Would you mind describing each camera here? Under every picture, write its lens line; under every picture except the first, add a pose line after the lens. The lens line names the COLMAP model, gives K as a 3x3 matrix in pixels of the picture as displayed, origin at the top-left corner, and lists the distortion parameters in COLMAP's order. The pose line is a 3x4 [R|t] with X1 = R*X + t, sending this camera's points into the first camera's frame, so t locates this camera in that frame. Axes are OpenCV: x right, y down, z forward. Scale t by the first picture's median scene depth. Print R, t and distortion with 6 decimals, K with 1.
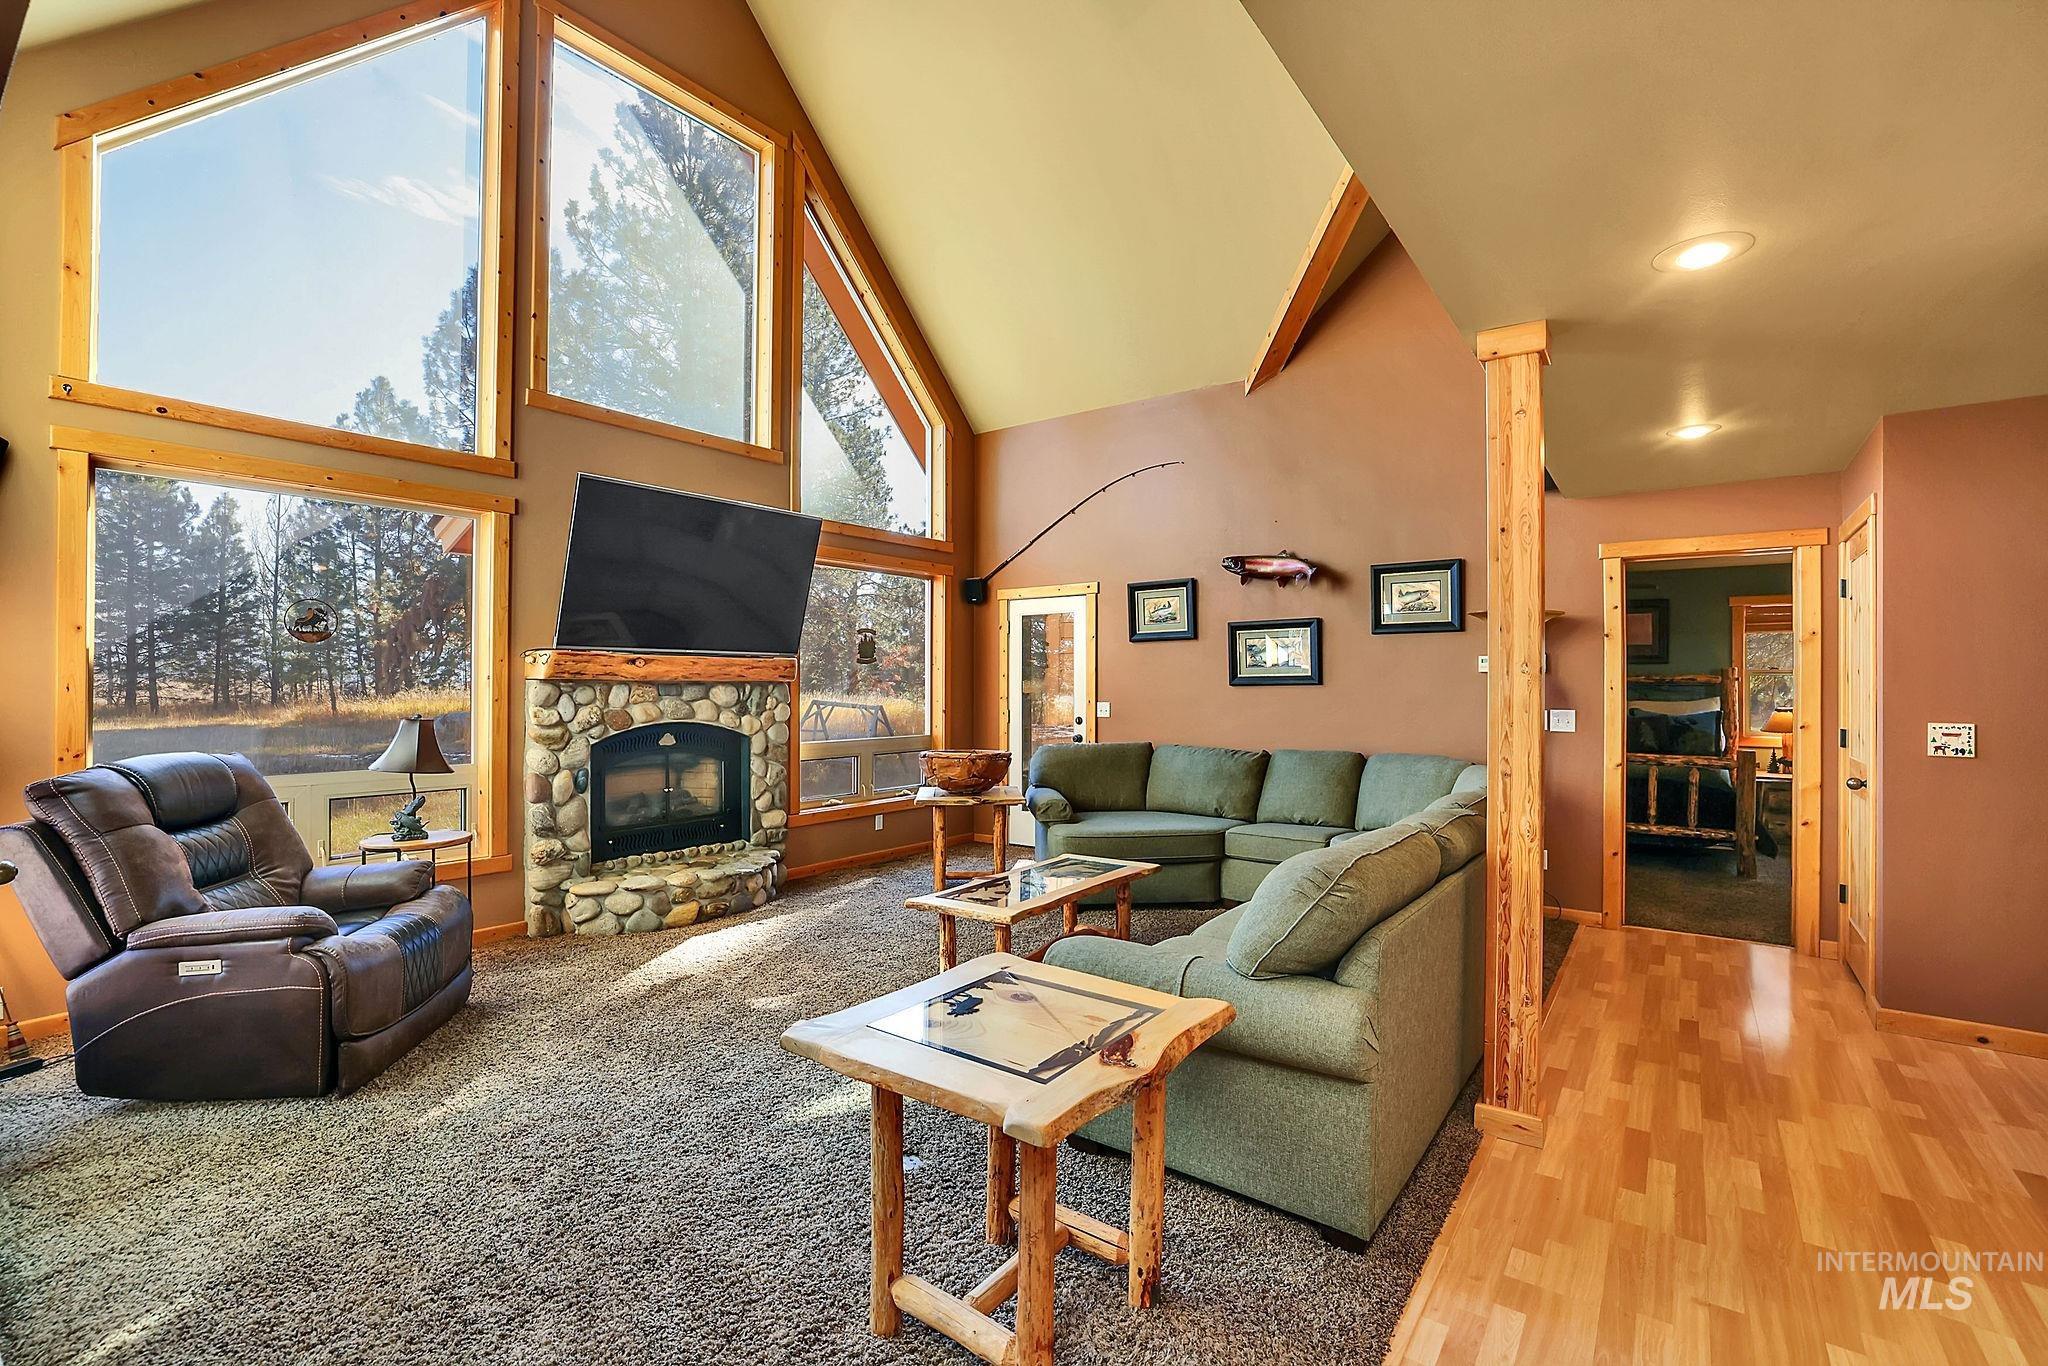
lens RADIAL K [[910.9, 0, 1024.4], [0, 910.9, 676.0], [0, 0, 1]] dist [-0.047661, 0.020441]
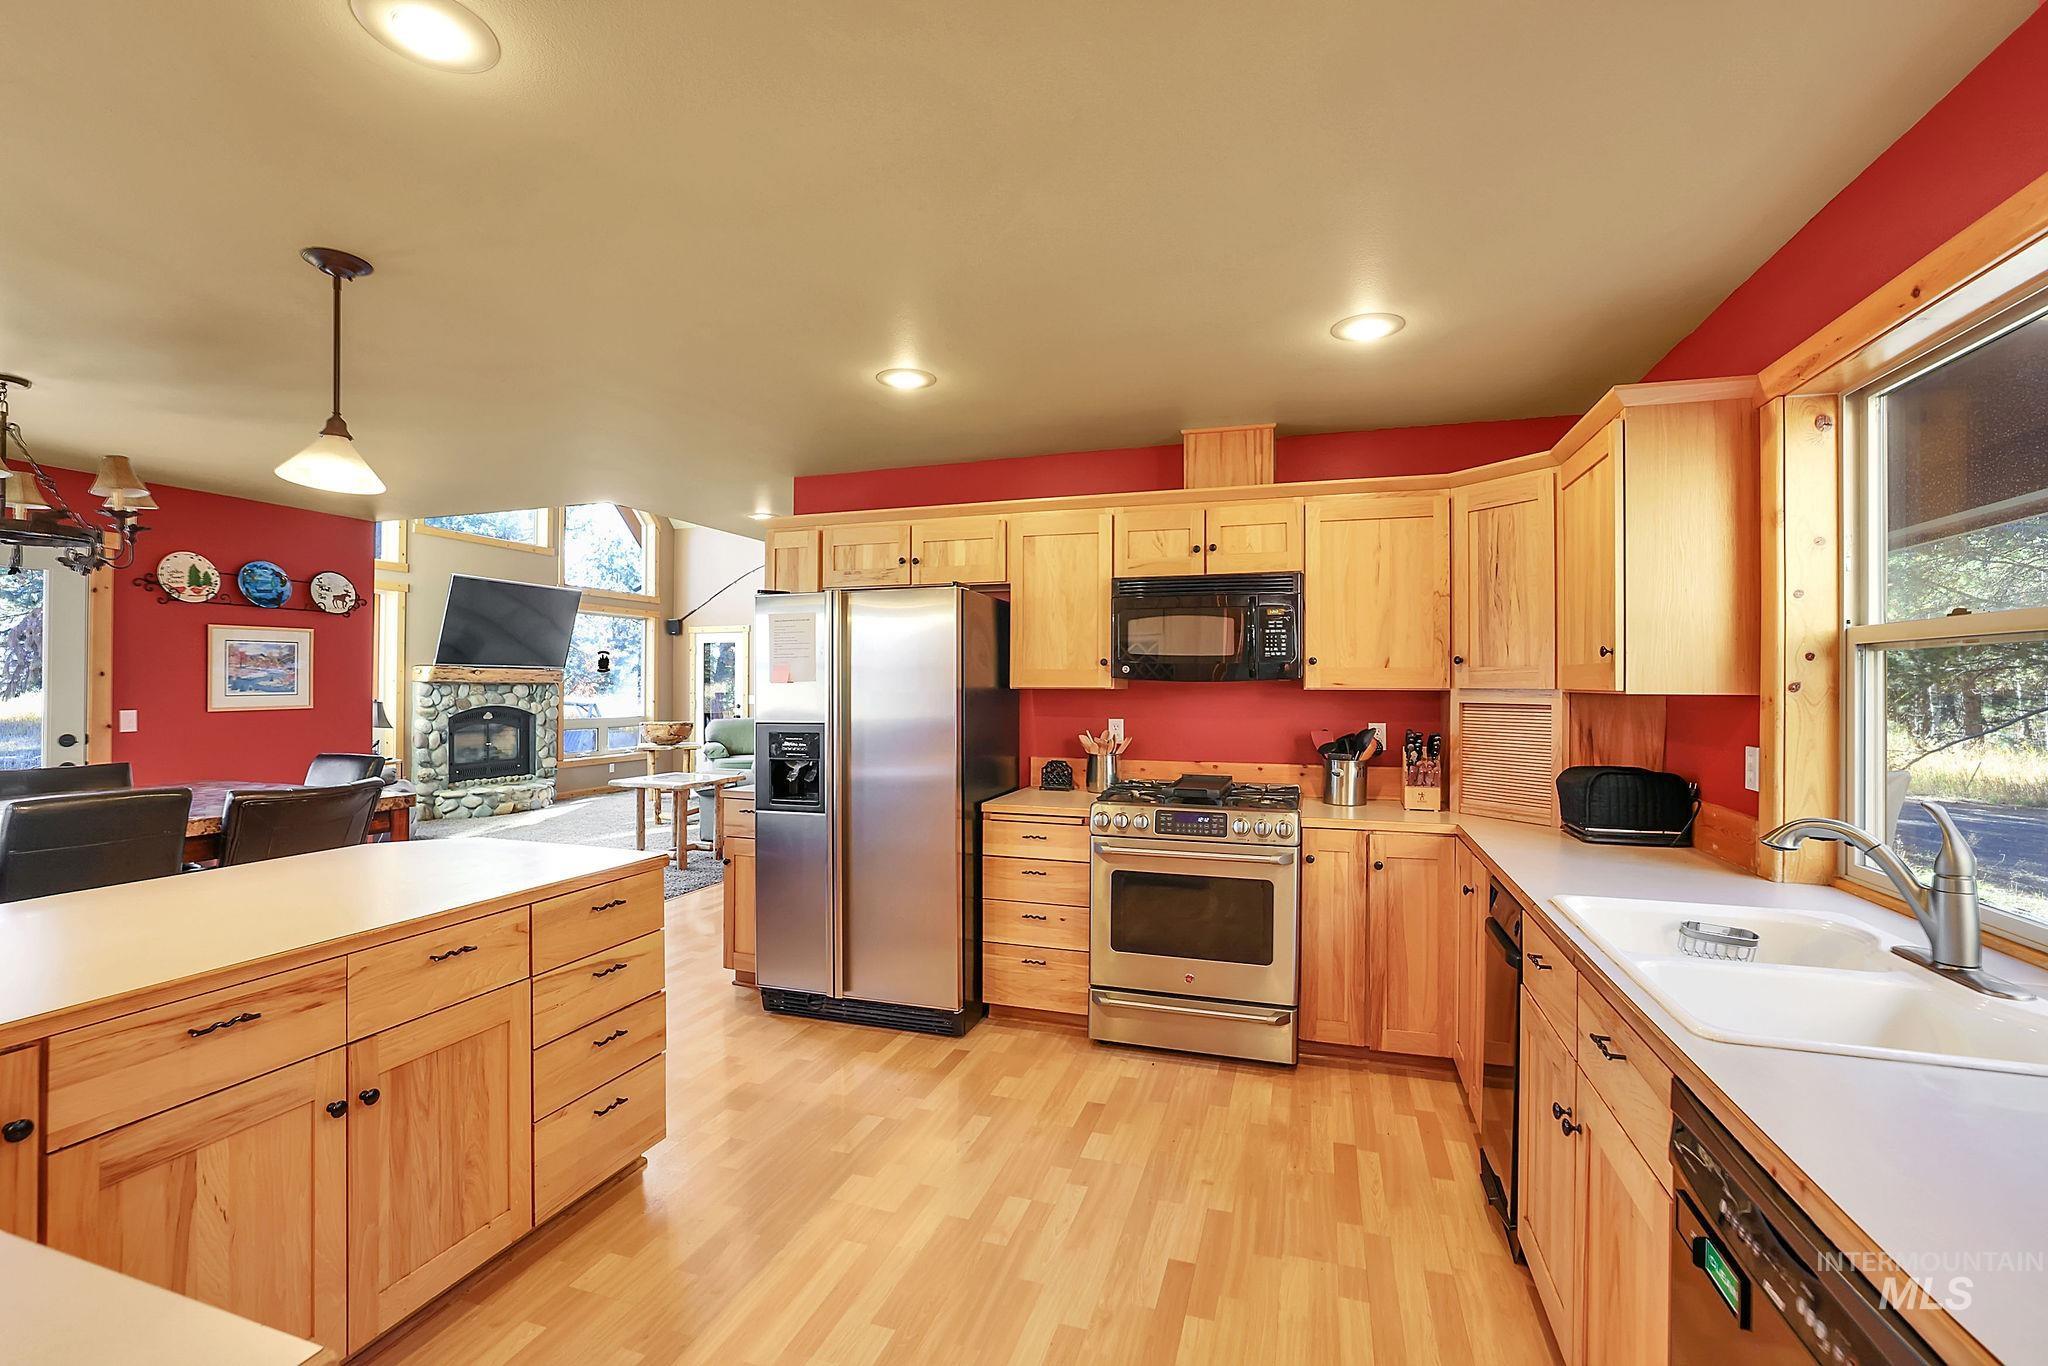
lens RADIAL K [[887.8, 0, 1025.0], [0, 887.8, 679.1], [0, 0, 1]] dist [-0.061474, 0.026410]
pose [[0.951679, 0.002237, 0.307087, 0.080909], [-0.002513, 0.999997, 0.000504, -0.004881], [-0.307085, -0.001251, 0.951681, -0.927367]]
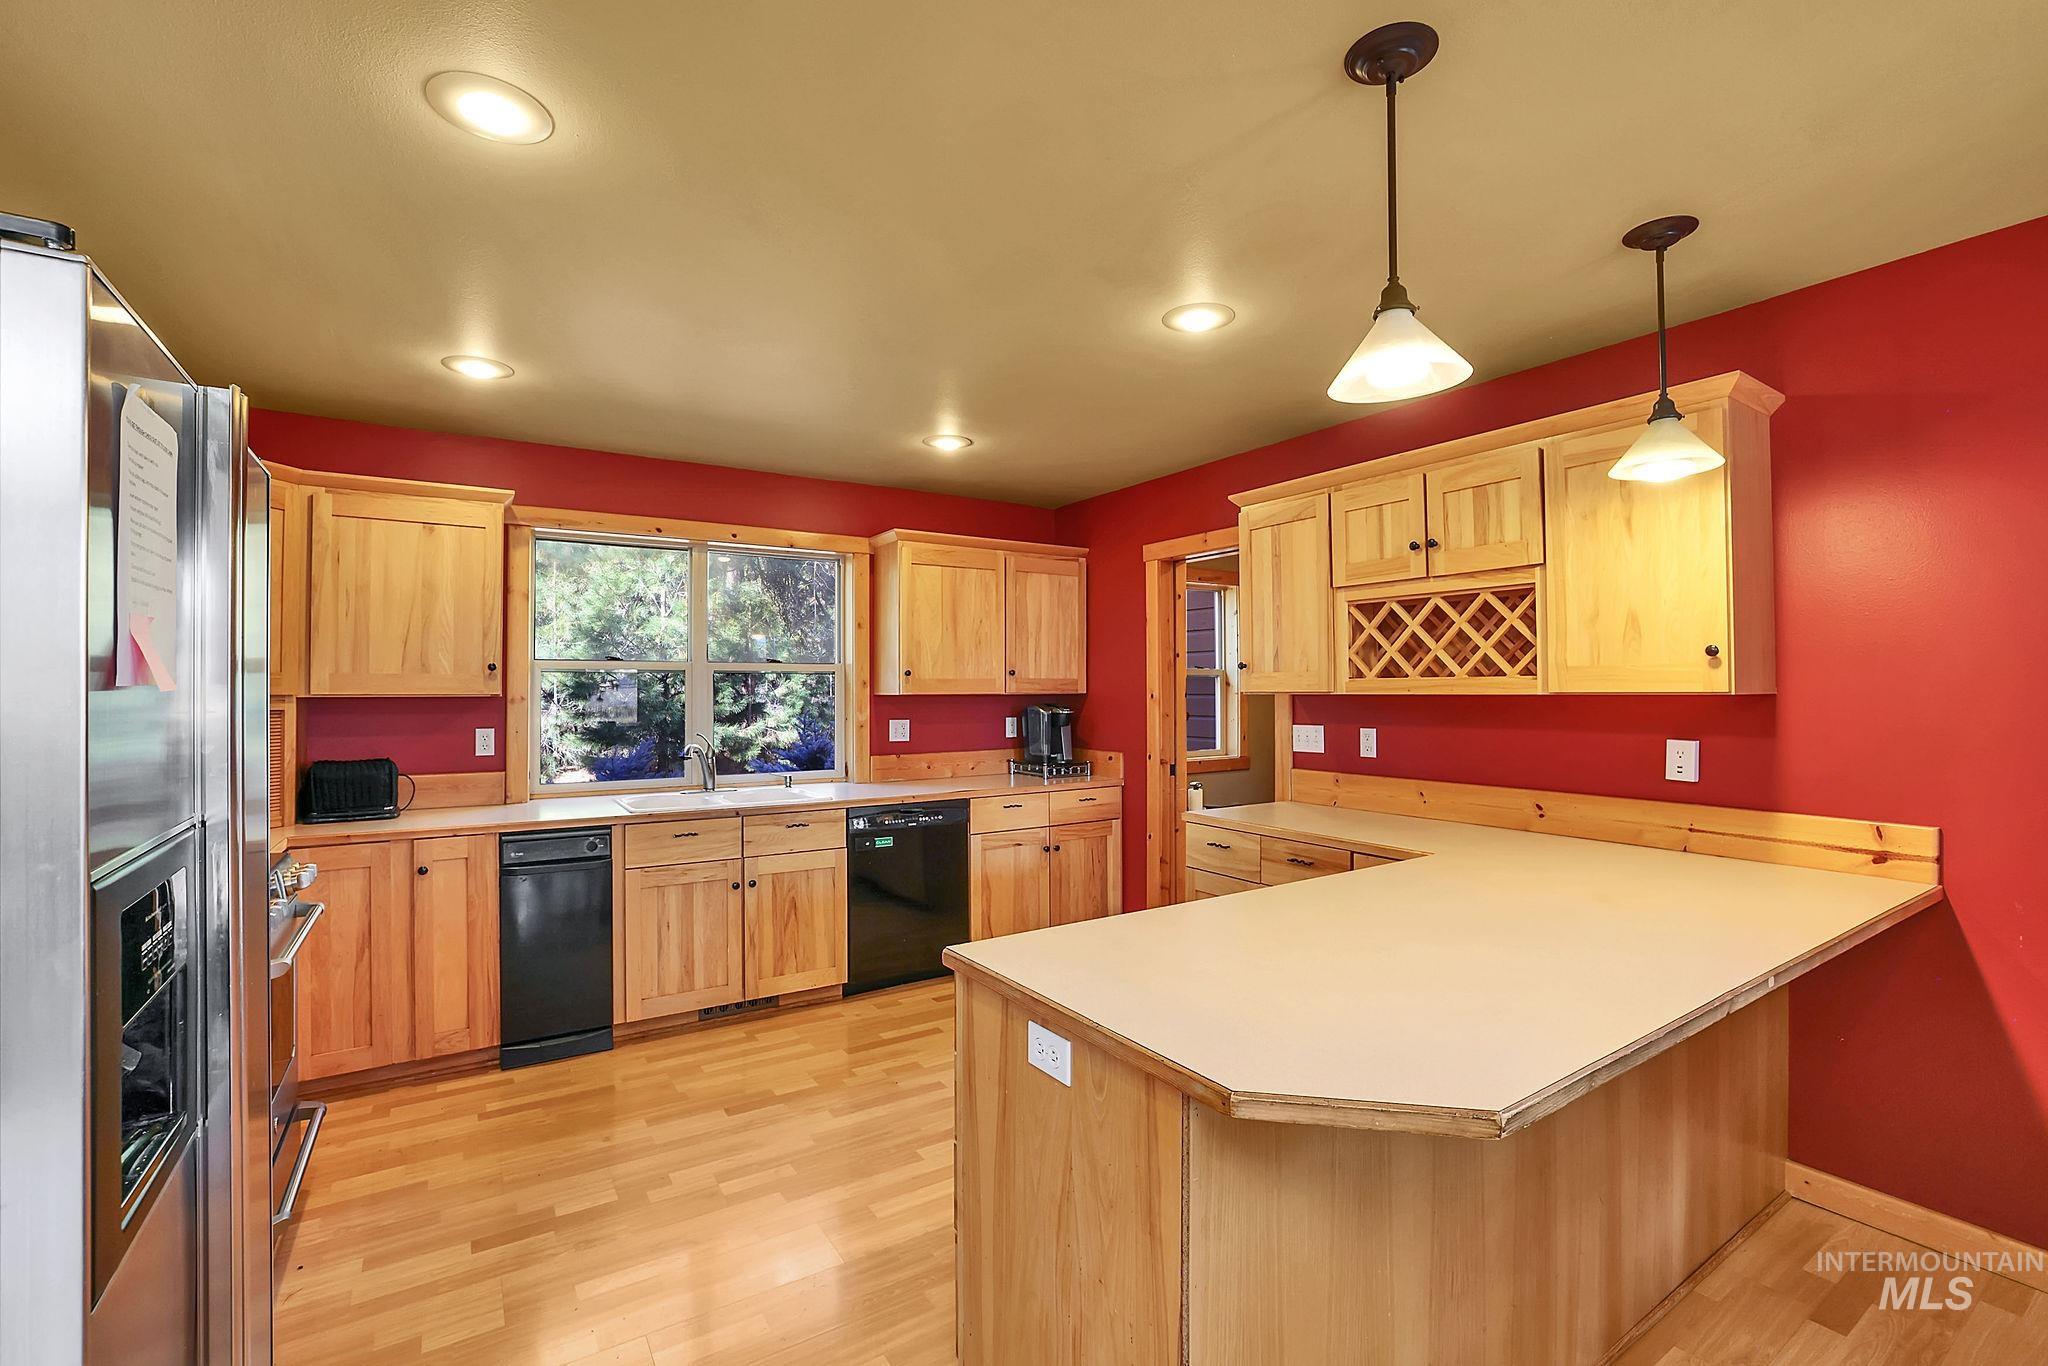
lens RADIAL K [[887.8, 0, 1025.0], [0, 887.8, 679.1], [0, 0, 1]] dist [-0.061474, 0.026410]
pose [[-0.935552, 0.004931, 0.353155, -0.086138], [-0.001031, 0.999860, -0.016691, -0.000887], [-0.353188, -0.015979, -0.935416, -0.172567]]
